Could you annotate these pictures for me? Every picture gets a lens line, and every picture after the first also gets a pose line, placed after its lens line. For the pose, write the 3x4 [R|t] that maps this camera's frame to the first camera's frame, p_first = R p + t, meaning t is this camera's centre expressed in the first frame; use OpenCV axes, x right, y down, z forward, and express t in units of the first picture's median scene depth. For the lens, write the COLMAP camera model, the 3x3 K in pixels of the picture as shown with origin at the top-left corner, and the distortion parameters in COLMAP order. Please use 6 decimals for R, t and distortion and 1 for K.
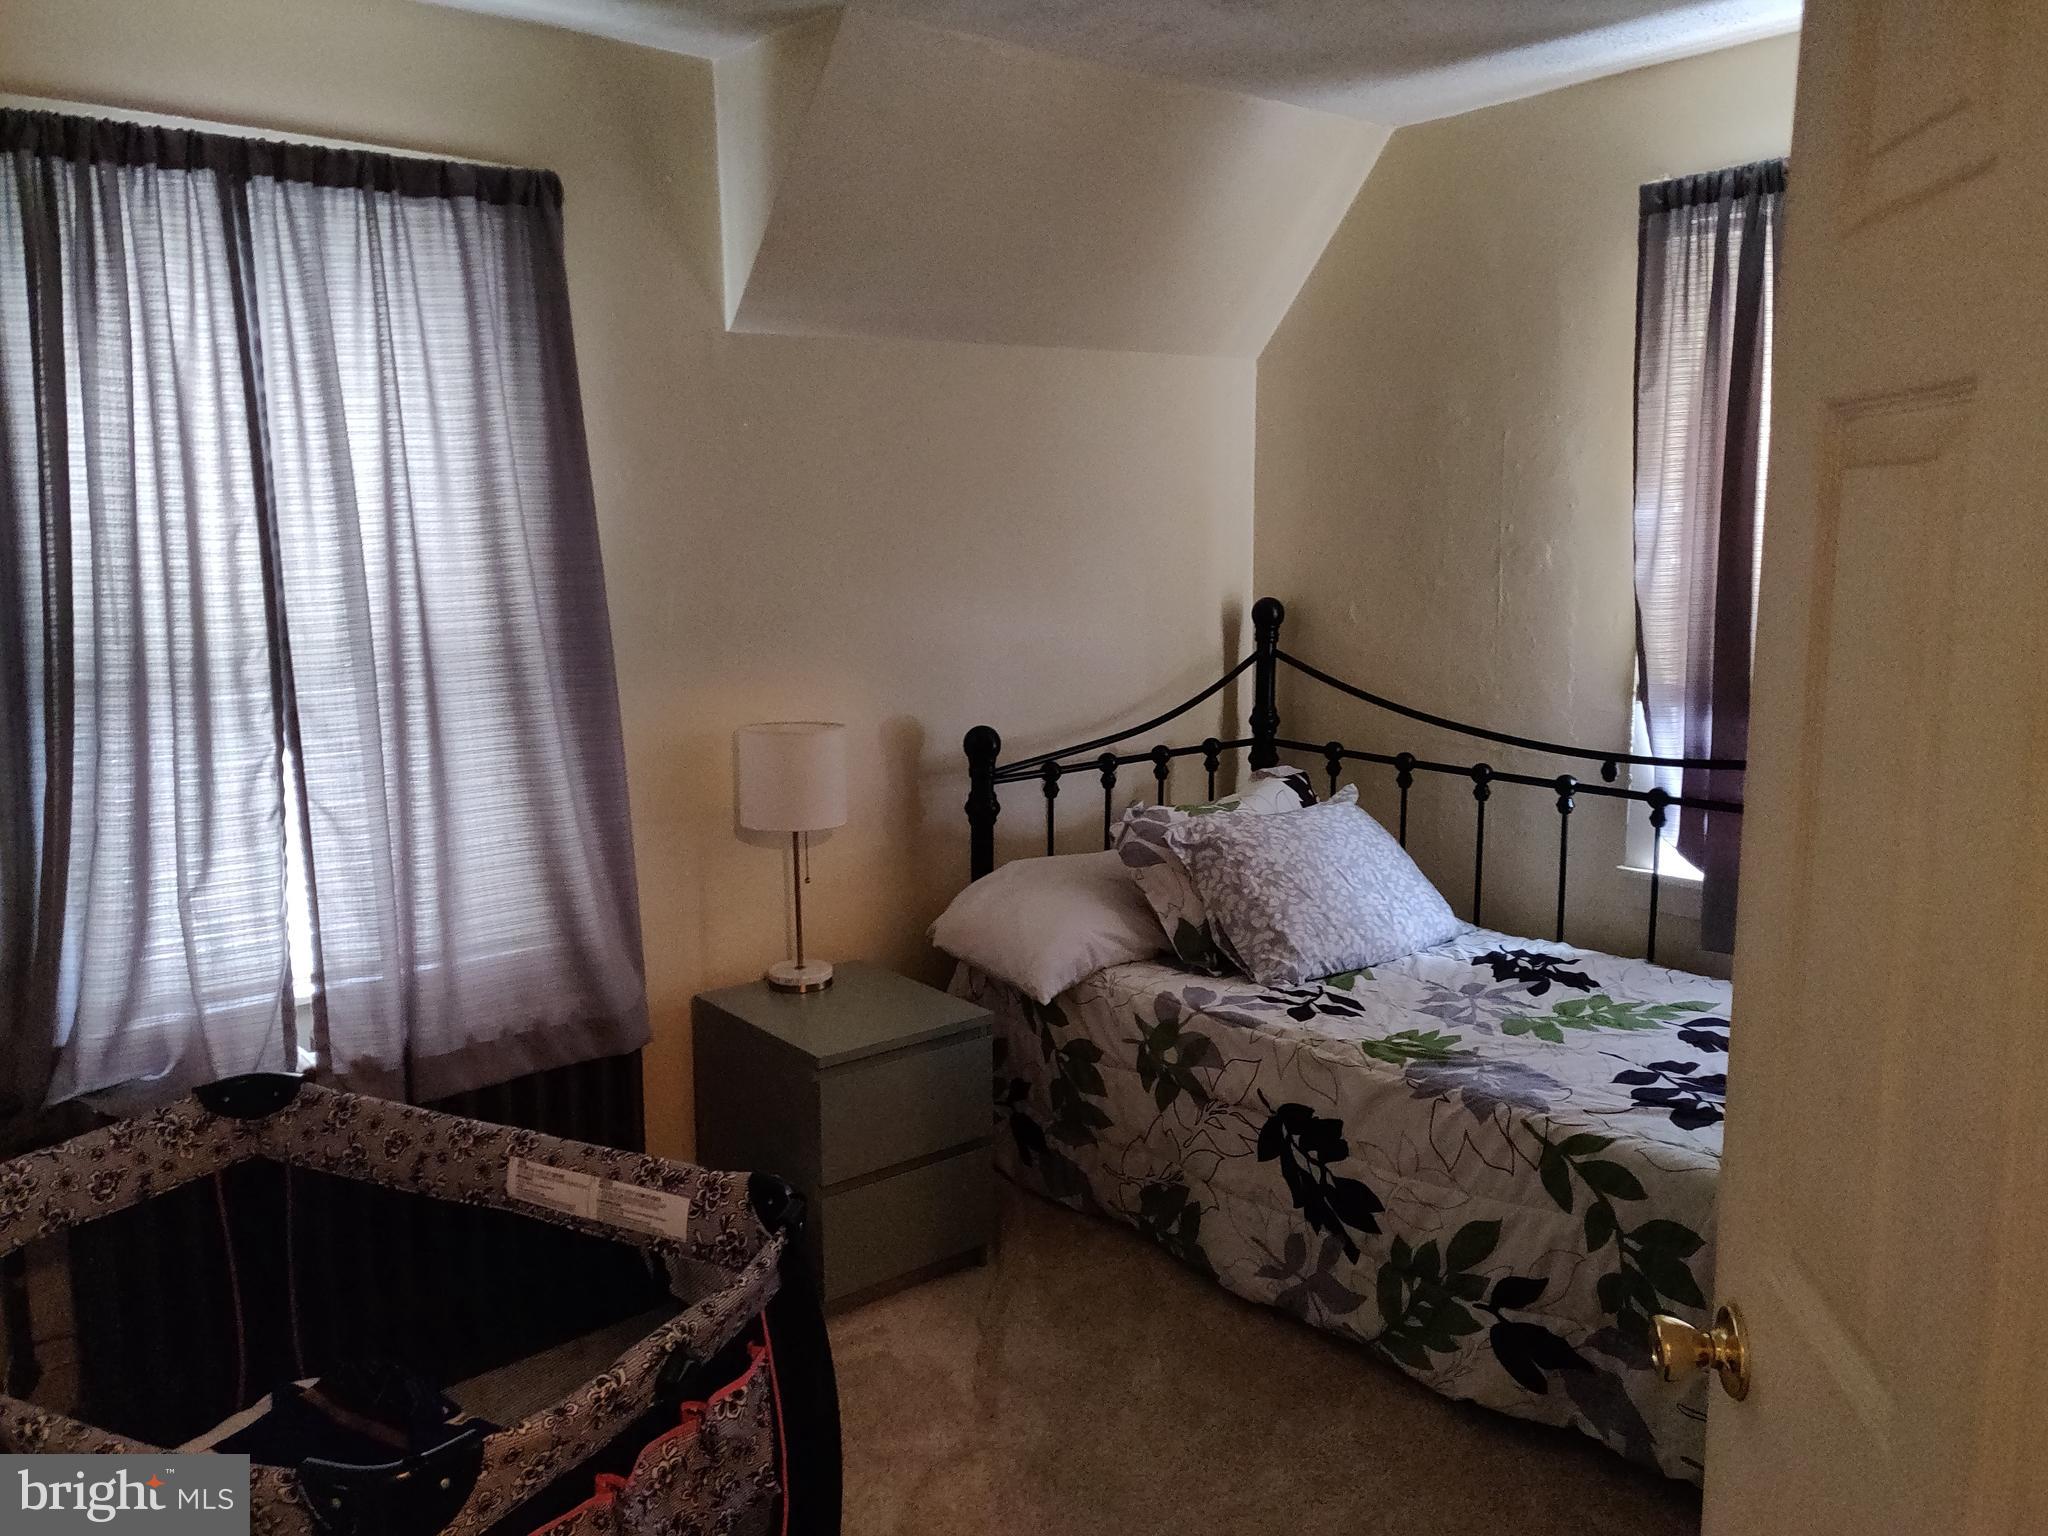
lens RADIAL K [[1580.4, 0, 1024.0], [0, 1580.4, 768.0], [0, 0, 1]] dist [0.016074, 0.004931]
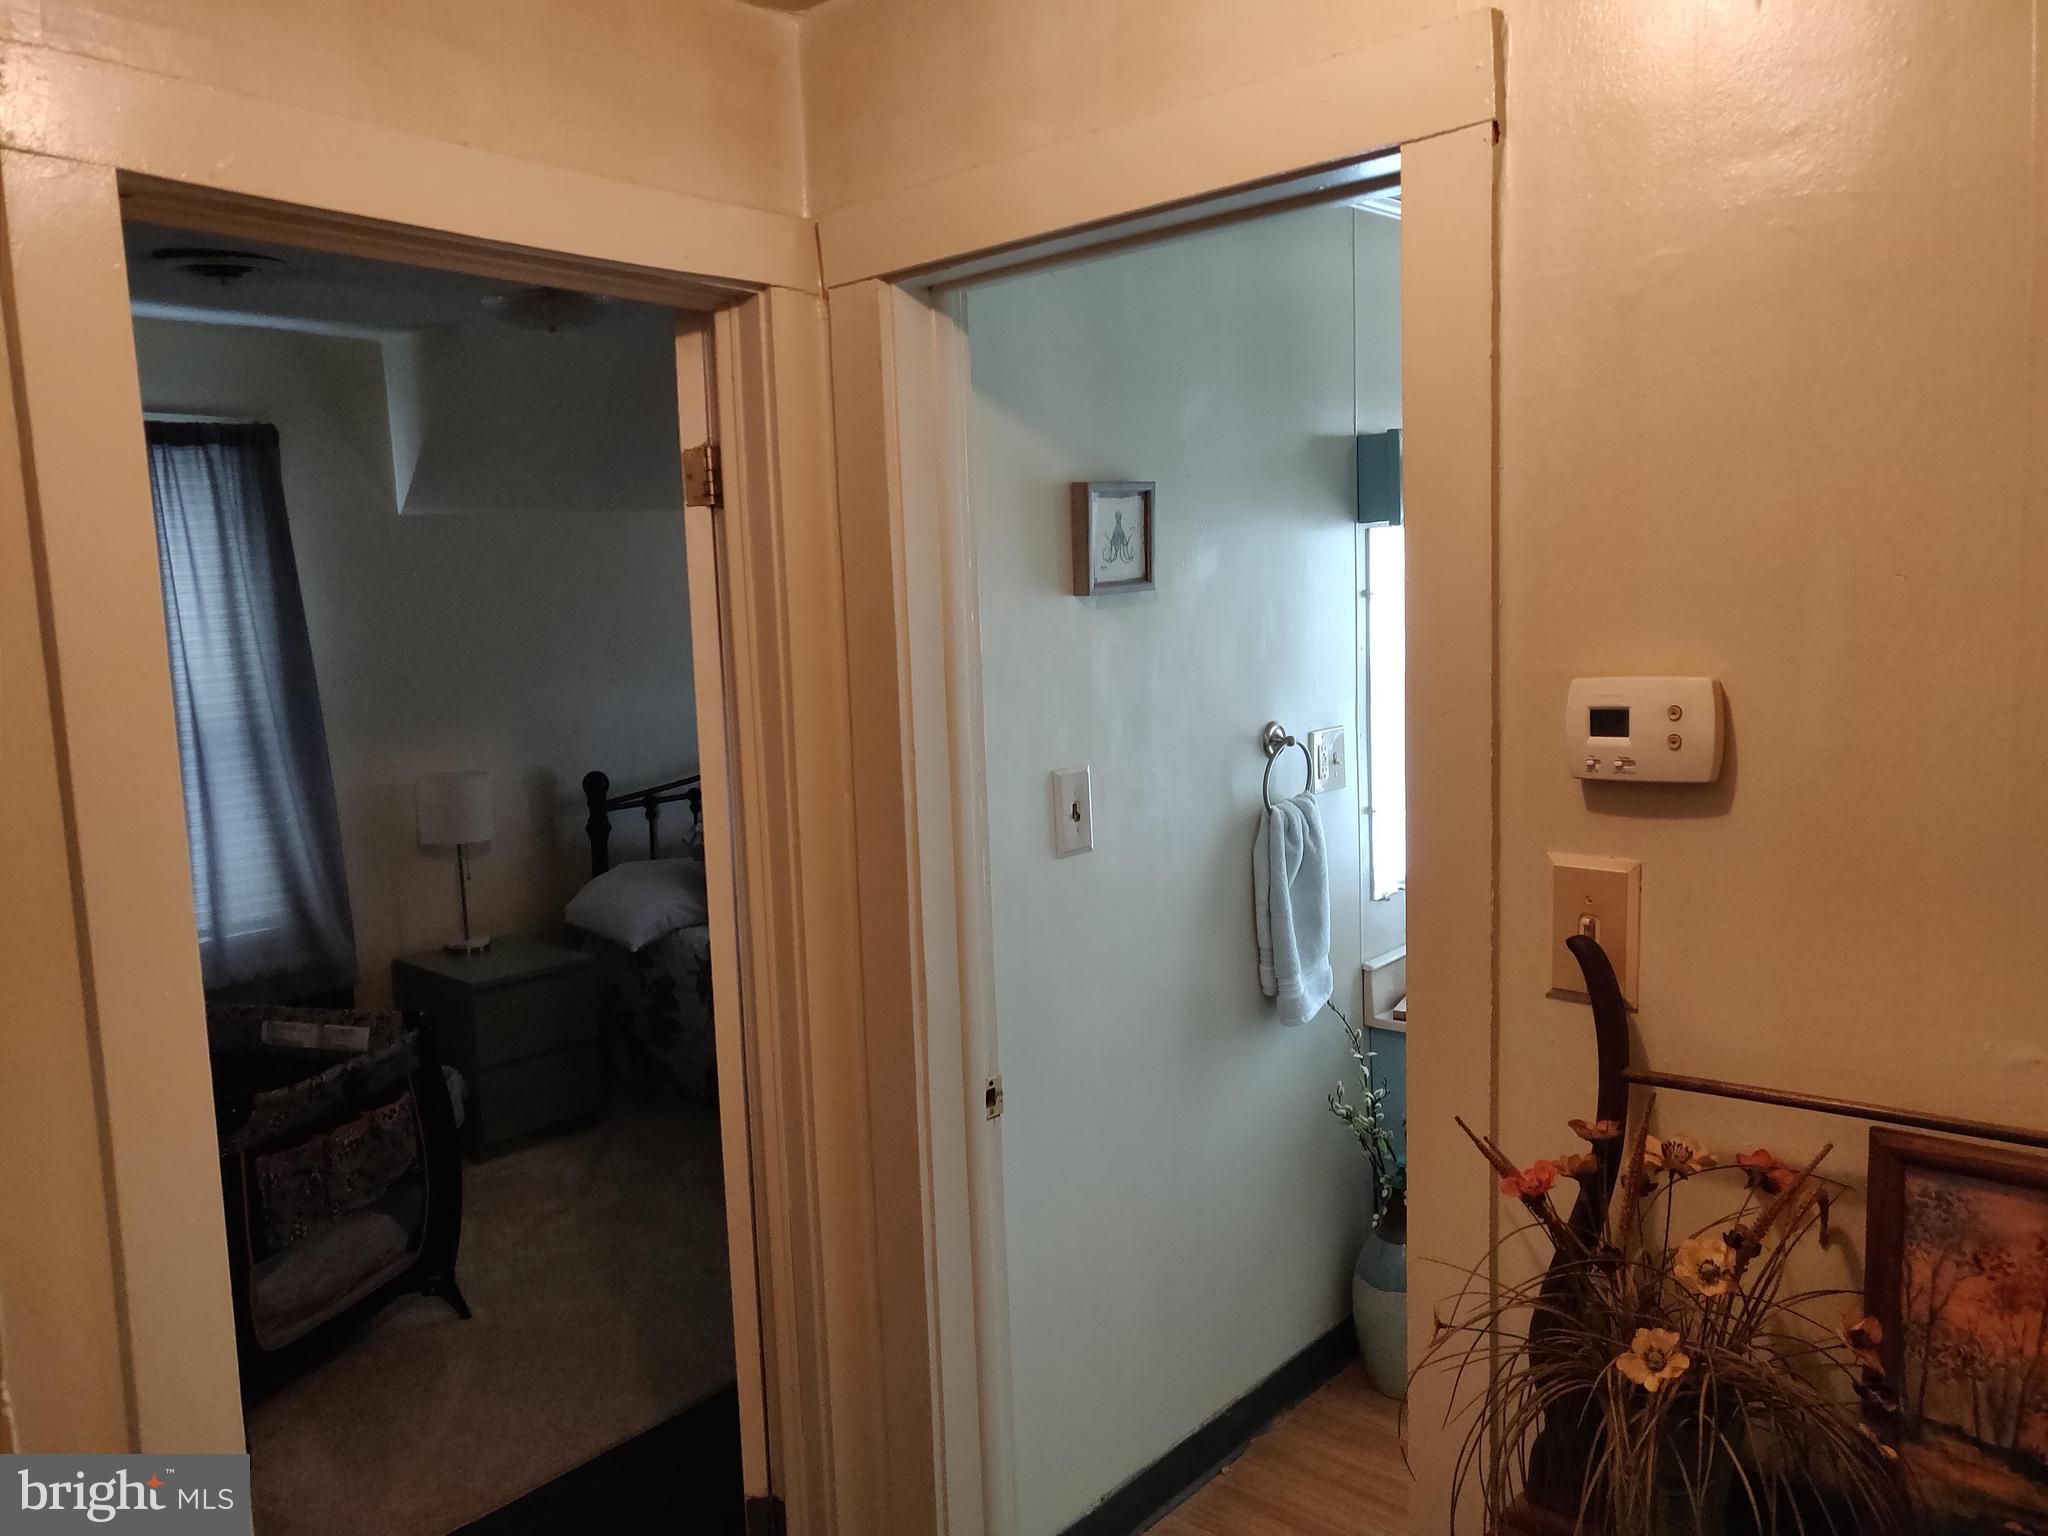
lens RADIAL K [[1591.2, 0, 1020.3], [0, 1591.2, 789.7], [0, 0, 1]] dist [-0.008236, 0.083786]
pose [[0.989991, -0.040564, 0.135174, 0.204807], [0.044421, 0.998684, -0.025639, 0.057197], [-0.133956, 0.031387, 0.990490, -0.643027]]
